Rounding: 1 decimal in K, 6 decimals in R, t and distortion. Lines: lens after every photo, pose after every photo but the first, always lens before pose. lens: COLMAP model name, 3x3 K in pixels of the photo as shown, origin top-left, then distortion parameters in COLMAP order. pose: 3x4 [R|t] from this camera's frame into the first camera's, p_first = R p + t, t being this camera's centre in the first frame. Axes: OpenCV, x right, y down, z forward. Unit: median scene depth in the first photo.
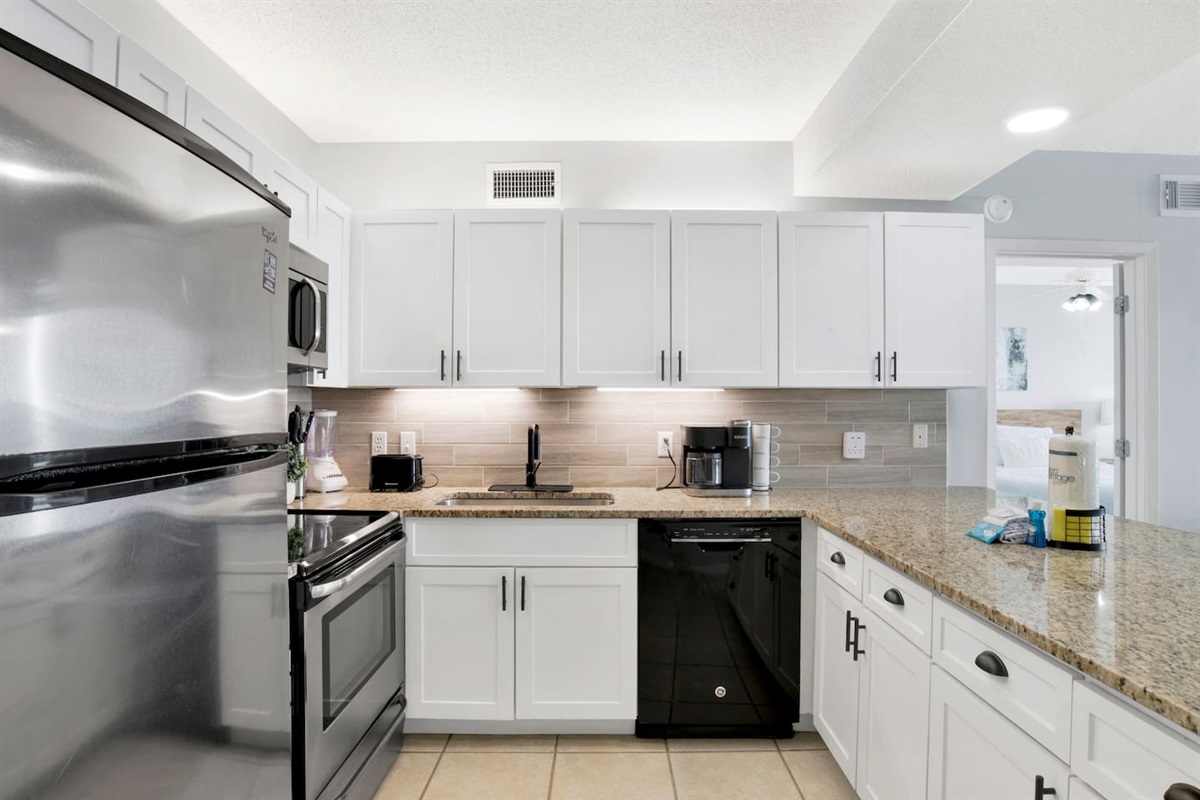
lens RADIAL K [[628.4, 0, 600.0], [0, 628.4, 400.0], [0, 0, 1]] dist [-0.000749, -0.000039]
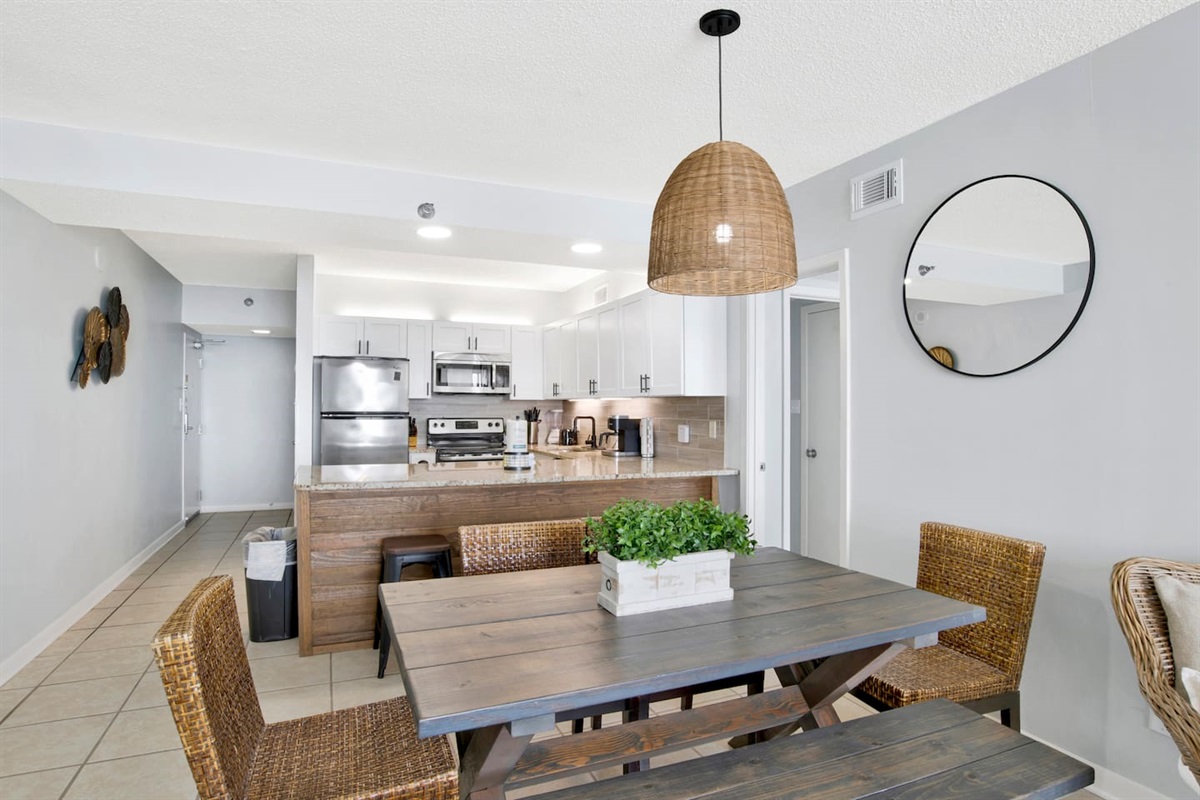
lens RADIAL K [[628.4, 0, 600.0], [0, 628.4, 400.0], [0, 0, 1]] dist [-0.000749, -0.000039]
pose [[0.399142, -0.008026, -0.916854, 1.696286], [-0.004289, 0.999934, -0.010621, 0.007796], [0.916879, 0.008172, 0.399081, 0.208351]]
